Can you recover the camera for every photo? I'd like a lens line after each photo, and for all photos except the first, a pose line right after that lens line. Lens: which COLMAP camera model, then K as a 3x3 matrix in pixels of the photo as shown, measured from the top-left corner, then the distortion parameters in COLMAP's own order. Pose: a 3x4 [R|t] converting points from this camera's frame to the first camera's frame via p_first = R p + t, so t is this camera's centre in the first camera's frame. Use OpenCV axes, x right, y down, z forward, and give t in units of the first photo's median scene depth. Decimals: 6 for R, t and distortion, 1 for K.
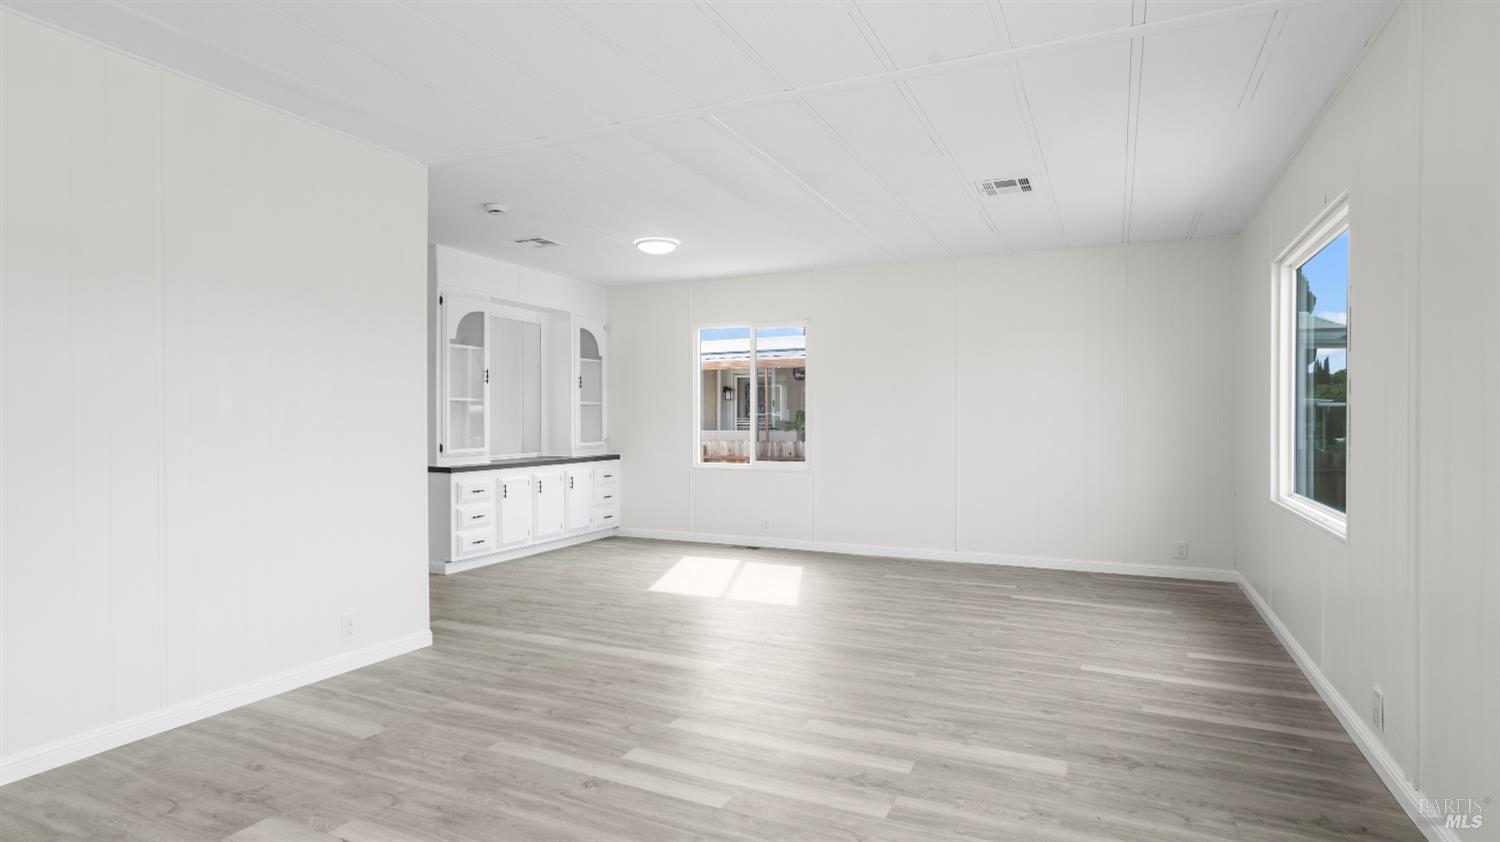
lens RADIAL K [[795.8, 0, 745.0], [0, 795.8, 420.7], [0, 0, 1]] dist [-0.032189, 0.028949]
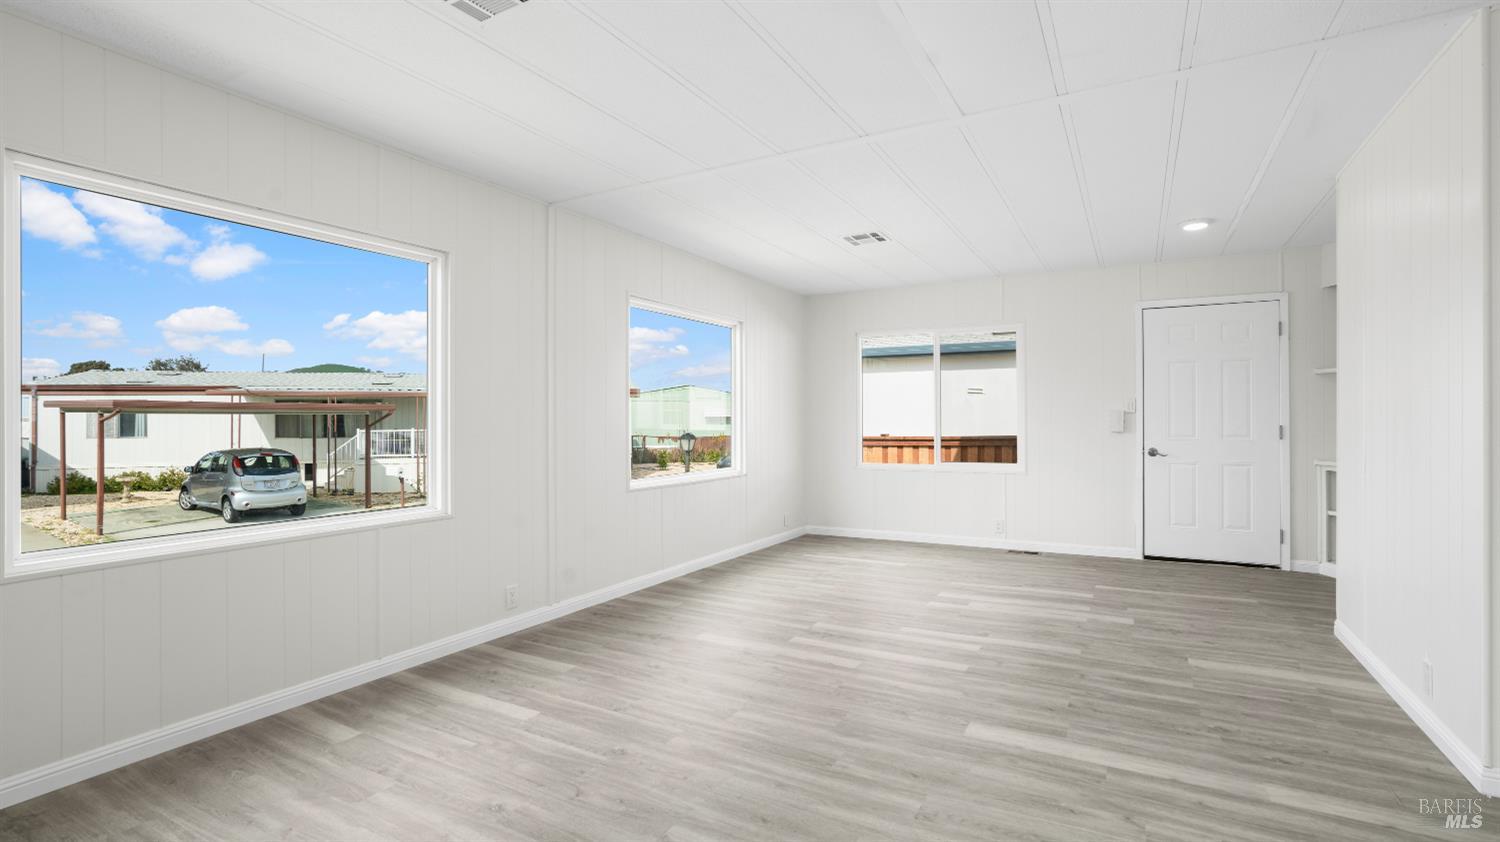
lens RADIAL K [[687.0, 0, 743.7], [0, 687.0, 406.9], [0, 0, 1]] dist [-0.045776, 0.023221]
pose [[-0.996728, 0.007549, 0.080480, 0.086271], [0.006487, 0.999889, -0.013449, -0.007423], [-0.080572, -0.012882, -0.996666, 1.079536]]
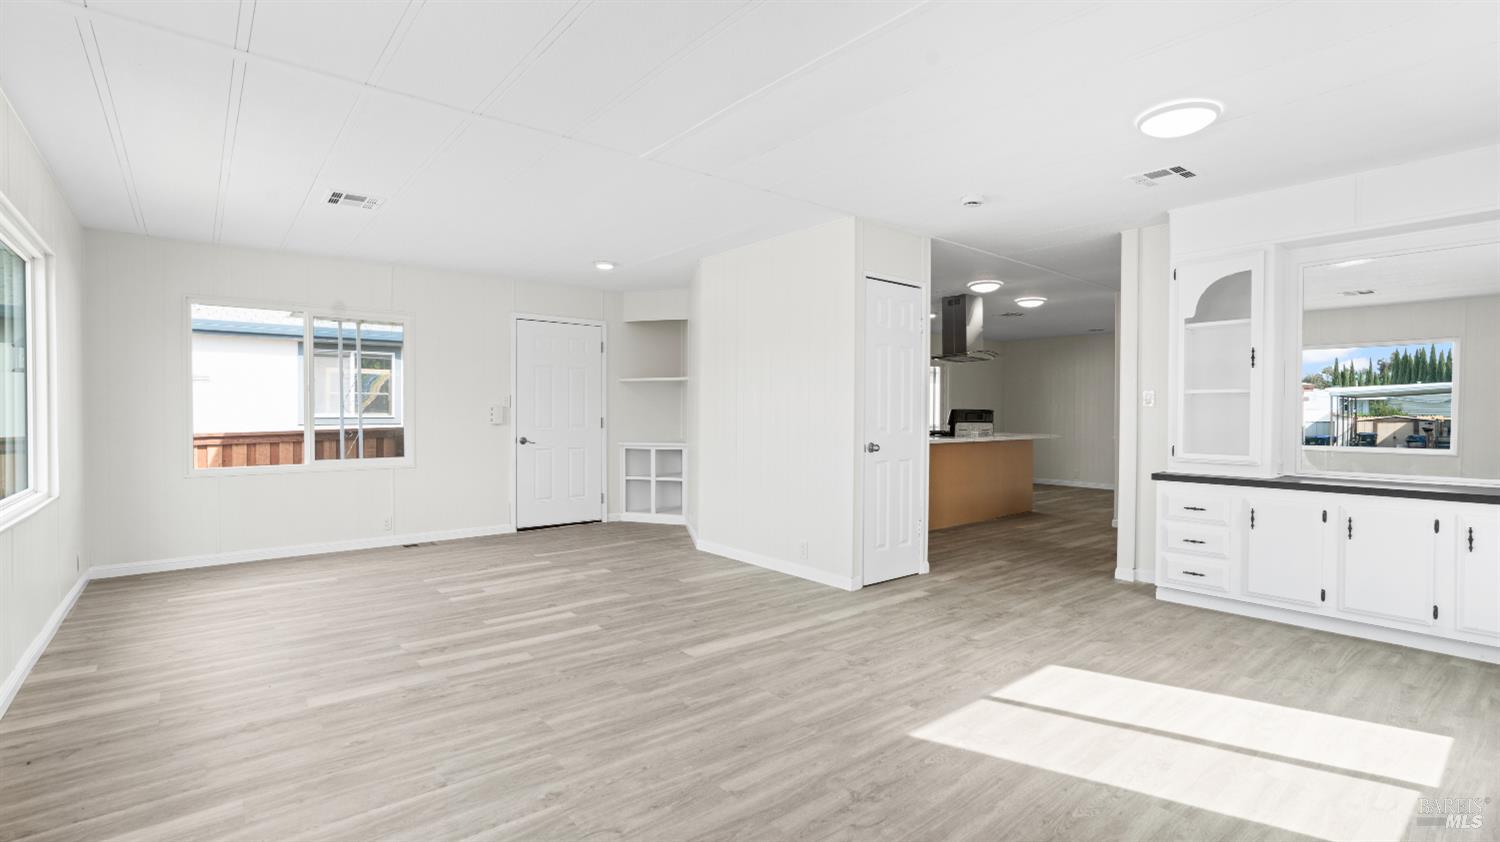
lens RADIAL K [[693.7, 0, 747.8], [0, 693.7, 413.7], [0, 0, 1]] dist [-0.048454, 0.024824]
pose [[-0.429403, 0.001315, -0.903112, 0.471569], [-0.005955, 0.999973, 0.004287, -0.005227], [0.903093, 0.007219, -0.429384, 0.915789]]
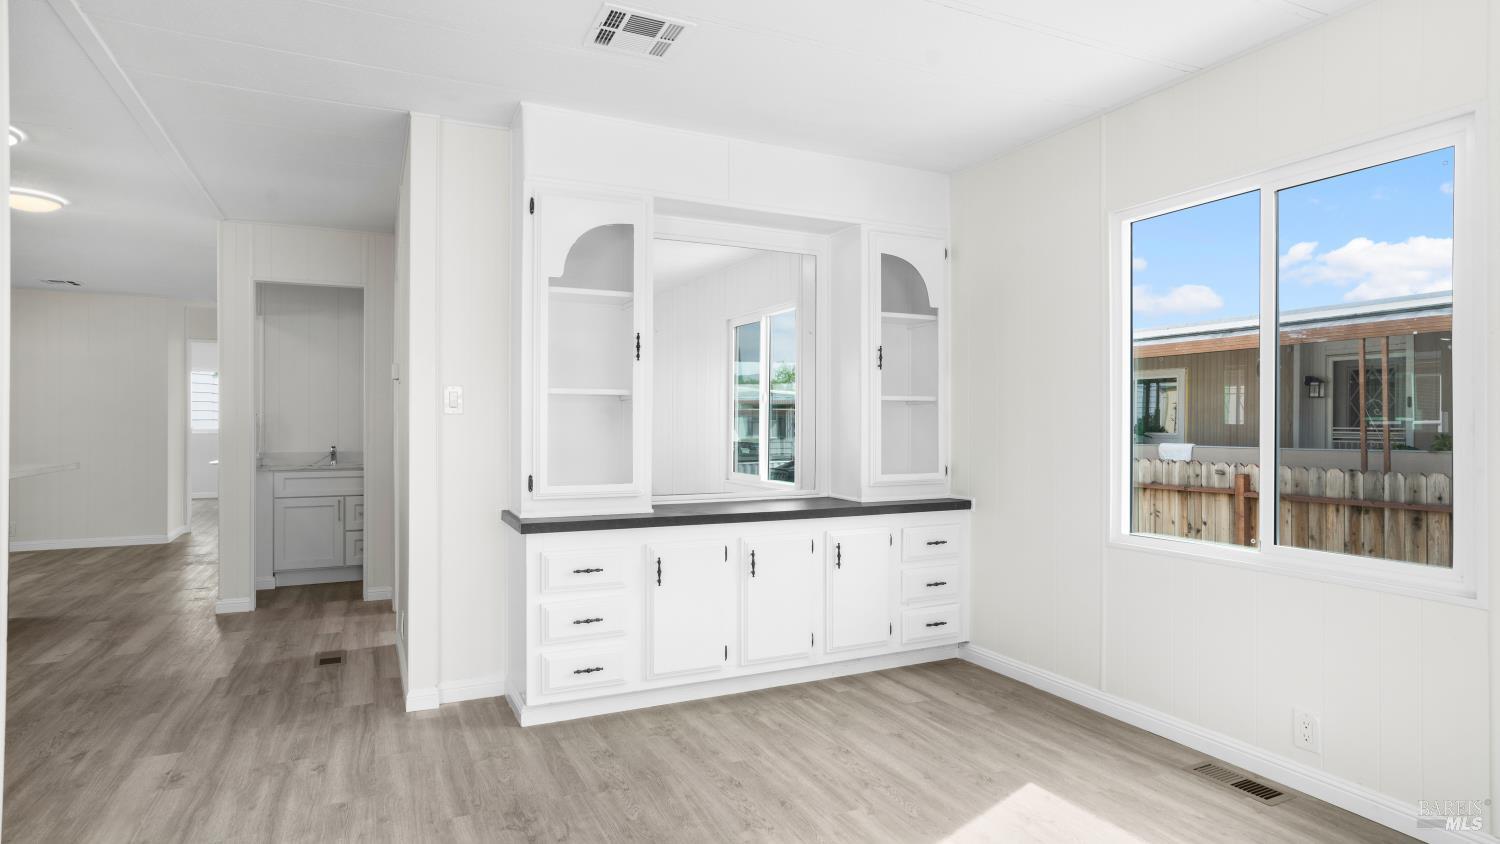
lens RADIAL K [[795.8, 0, 745.0], [0, 795.8, 421.7], [0, 0, 1]] dist [-0.032189, 0.028949]
pose [[0.774859, -0.001706, -0.632132, 0.065219], [-0.004153, 0.999961, -0.007790, -0.003102], [0.632121, 0.008661, 0.774821, 0.687288]]
